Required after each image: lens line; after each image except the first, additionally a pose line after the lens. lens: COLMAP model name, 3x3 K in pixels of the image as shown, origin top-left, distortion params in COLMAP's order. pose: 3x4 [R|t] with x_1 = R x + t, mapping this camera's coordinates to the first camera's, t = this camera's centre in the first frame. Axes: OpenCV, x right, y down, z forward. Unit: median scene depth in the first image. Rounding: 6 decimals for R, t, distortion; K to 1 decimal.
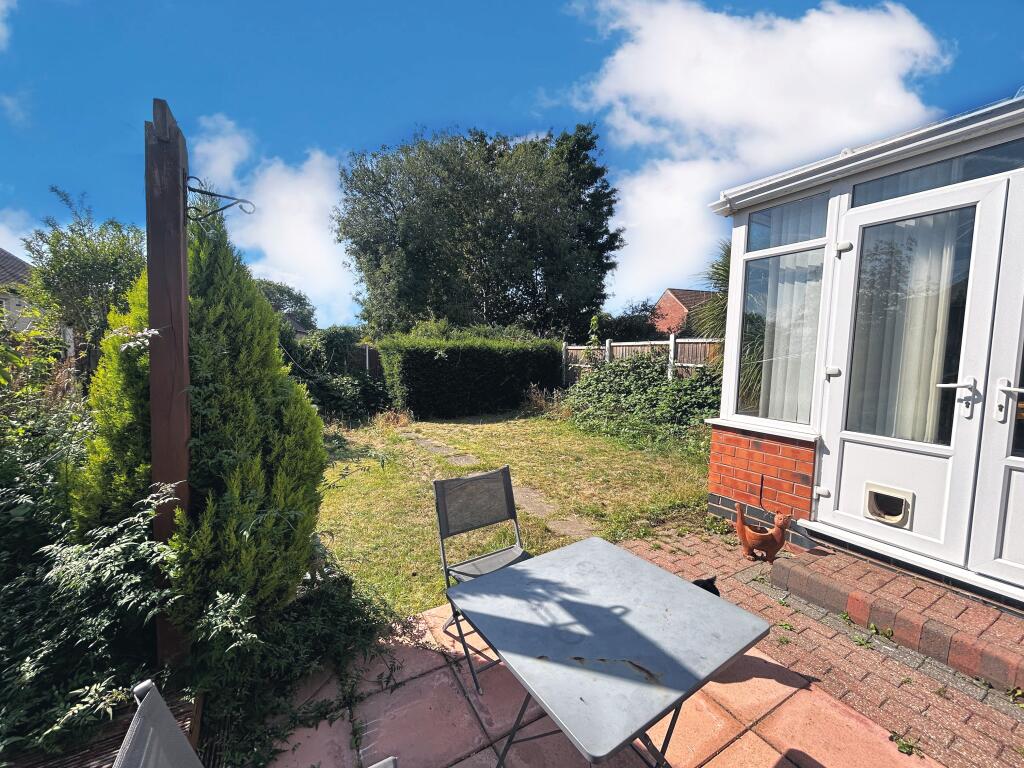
lens RADIAL K [[416.2, 0, 512.9], [0, 416.2, 381.3], [0, 0, 1]] dist [0.000164, 0.000995]
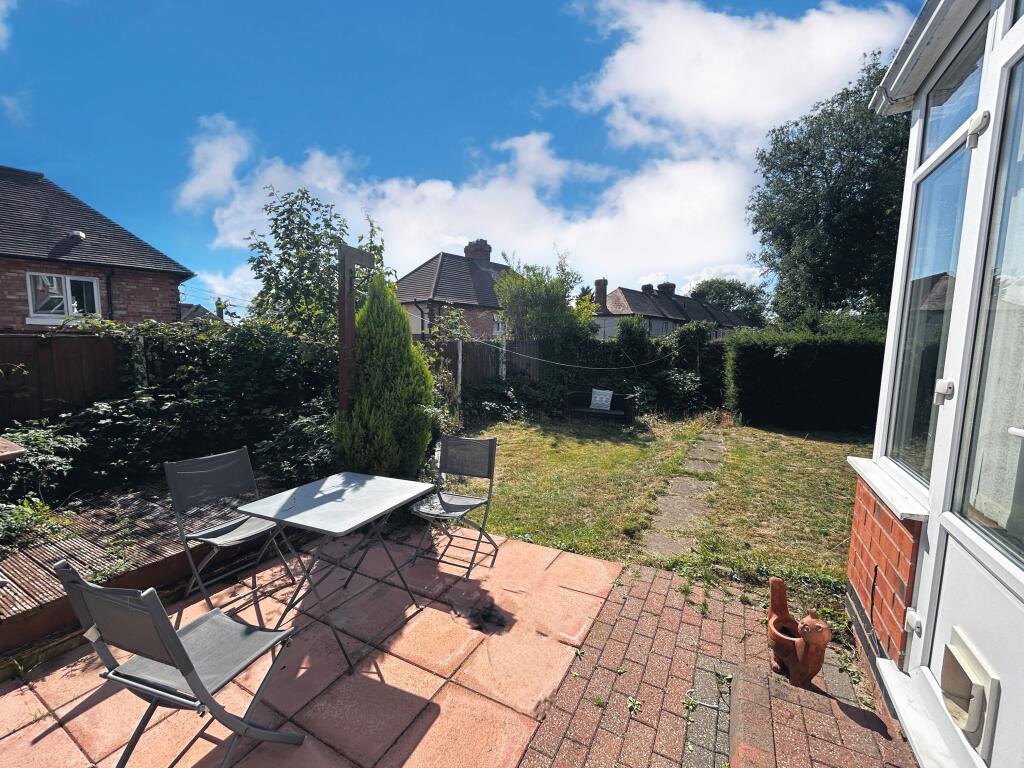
lens RADIAL K [[416.2, 0, 510.1], [0, 416.2, 385.9], [0, 0, 1]] dist [0.000164, 0.000995]
pose [[0.518031, 0.073733, -0.852178, 0.780731], [-0.058385, 0.997002, 0.050772, -0.017772], [0.853367, 0.023452, 0.520783, 0.265176]]
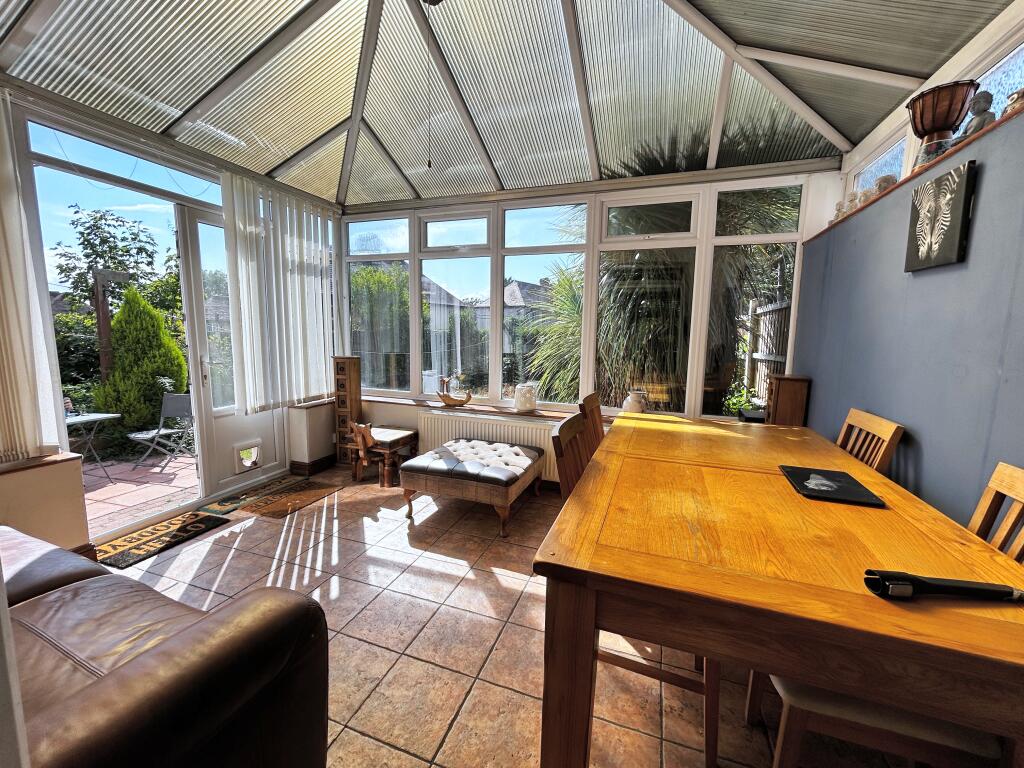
lens RADIAL K [[416.2, 0, 517.7], [0, 416.2, 385.1], [0, 0, 1]] dist [0.000164, 0.000995]
pose [[0.648502, 0.078045, -0.757202, 1.901827], [-0.044405, 0.996915, 0.064721, -0.031667], [0.759917, -0.008348, 0.649967, 0.638090]]
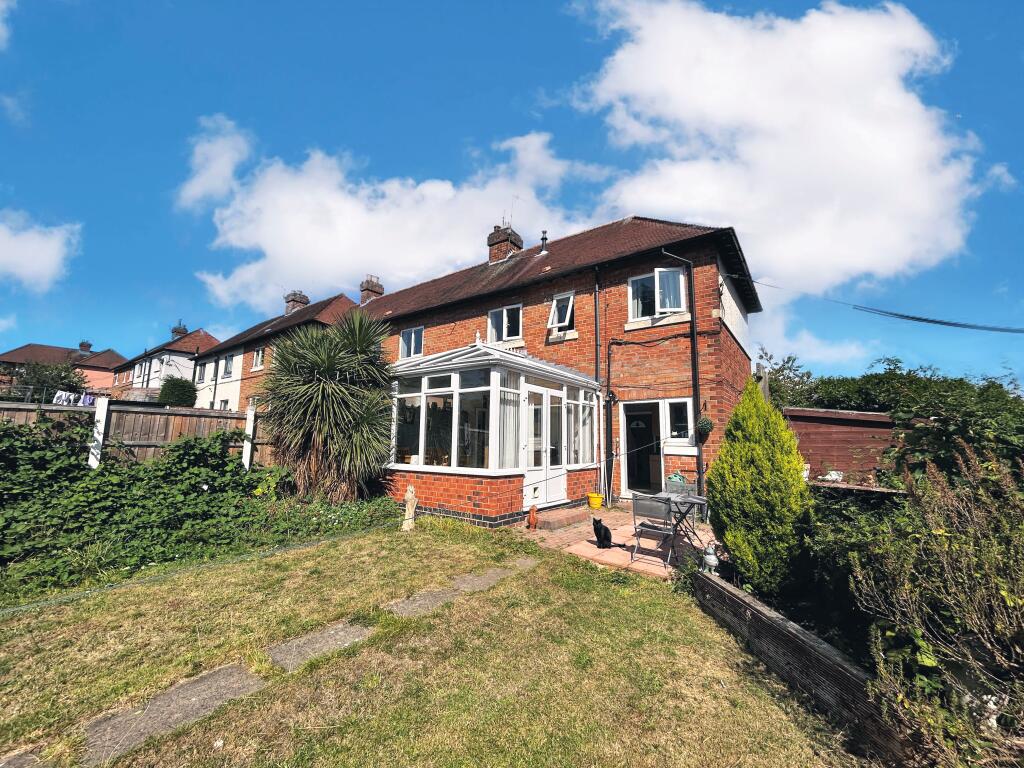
lens RADIAL K [[416.2, 0, 507.5], [0, 416.2, 385.1], [0, 0, 1]] dist [0.000164, 0.000995]
pose [[-0.394859, 0.092402, 0.914083, -1.306838], [0.033569, 0.995716, -0.086153, -0.141868], [-0.918128, -0.003333, -0.396269, 1.783673]]
